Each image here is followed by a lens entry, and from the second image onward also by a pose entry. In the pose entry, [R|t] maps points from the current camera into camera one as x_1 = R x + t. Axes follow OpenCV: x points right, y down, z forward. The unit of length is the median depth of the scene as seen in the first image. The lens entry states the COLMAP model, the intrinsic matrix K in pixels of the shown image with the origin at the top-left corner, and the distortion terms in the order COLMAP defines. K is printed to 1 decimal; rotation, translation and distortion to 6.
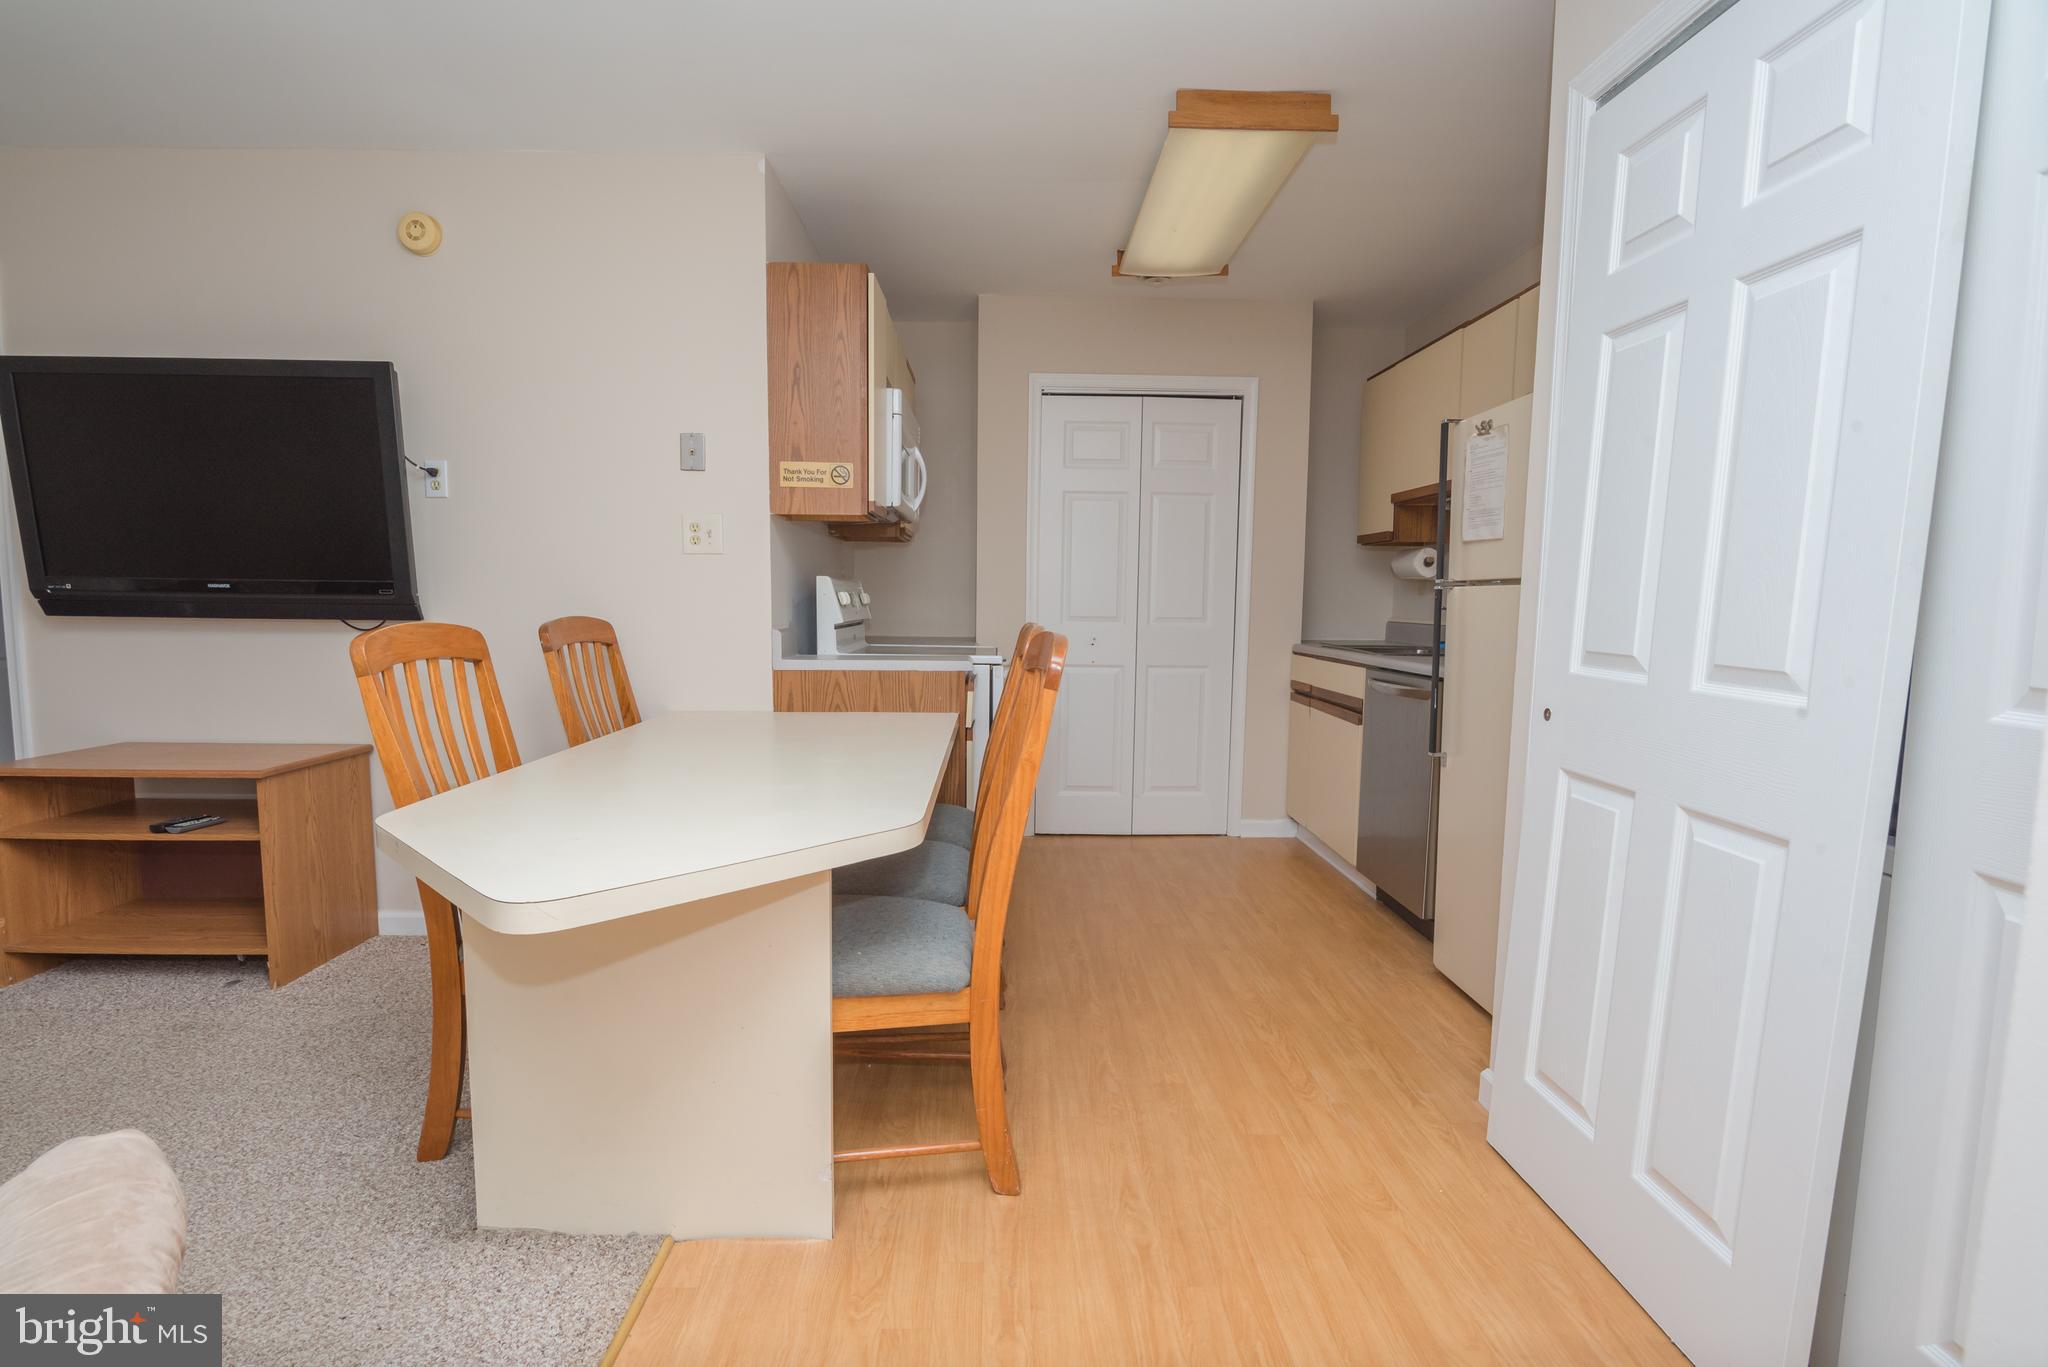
lens RADIAL K [[1001.7, 0, 1022.8], [0, 1001.7, 693.2], [0, 0, 1]] dist [-0.021144, -0.000571]
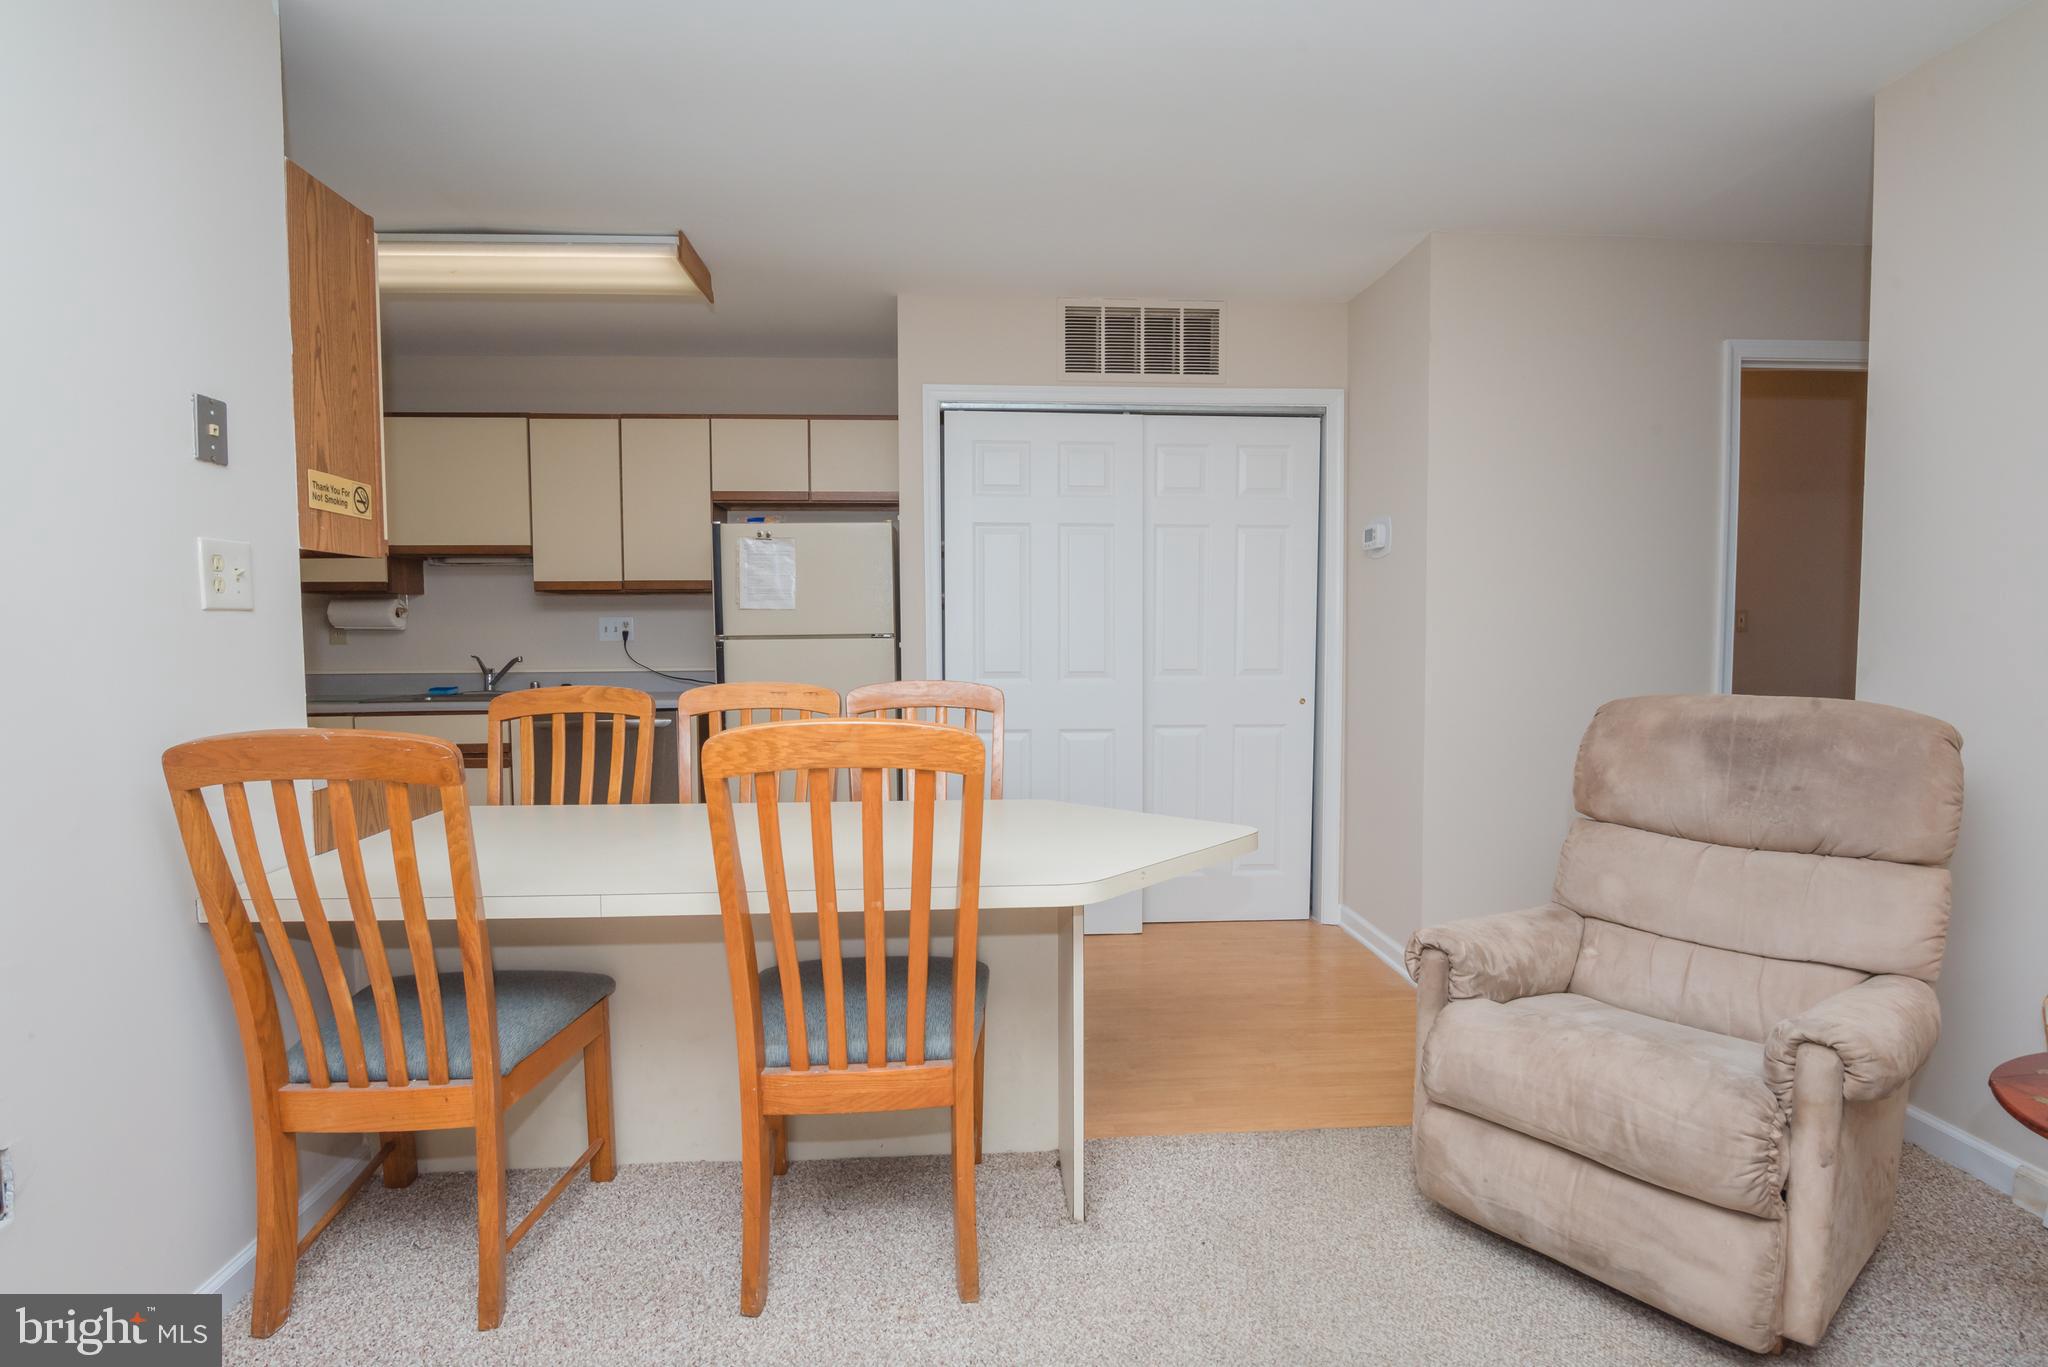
lens RADIAL K [[1017.1, 0, 1019.7], [0, 1017.1, 693.0], [0, 0, 1]] dist [-0.020804, -0.000267]
pose [[-0.039672, -0.073023, 0.996541, -0.920587], [0.101865, 0.991834, 0.076733, -0.090269], [-0.994007, 0.104557, -0.031909, 0.575377]]
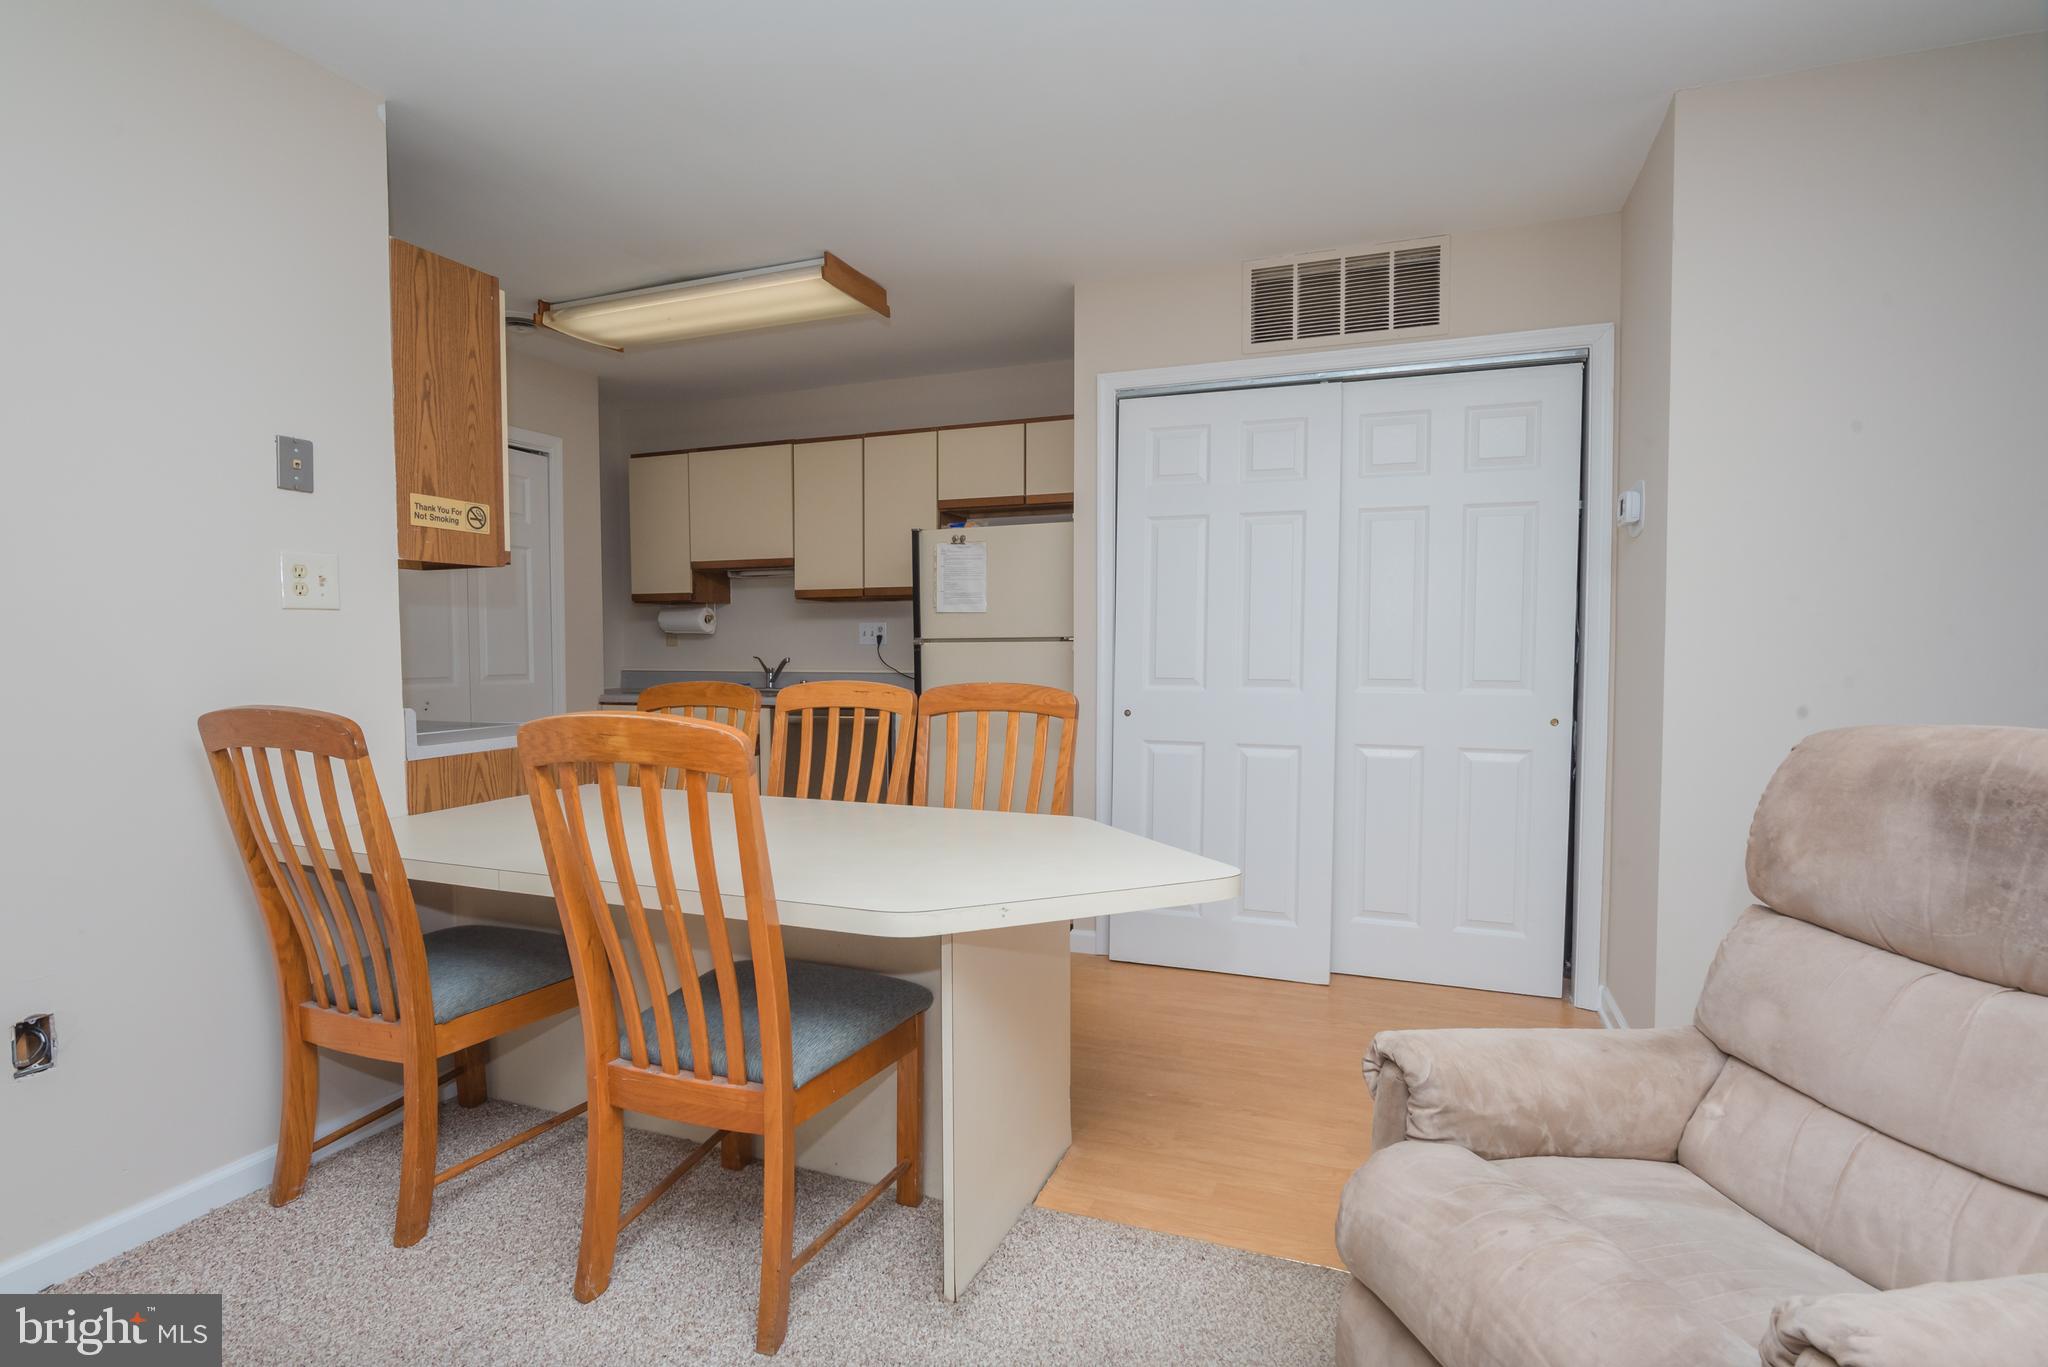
lens RADIAL K [[1001.7, 0, 1022.8], [0, 1001.7, 693.2], [0, 0, 1]] dist [-0.021144, -0.000571]
pose [[0.388769, -0.058766, 0.919459, -0.776915], [0.096541, 0.995068, 0.022778, -0.047596], [-0.916263, 0.079910, 0.392525, 0.269565]]
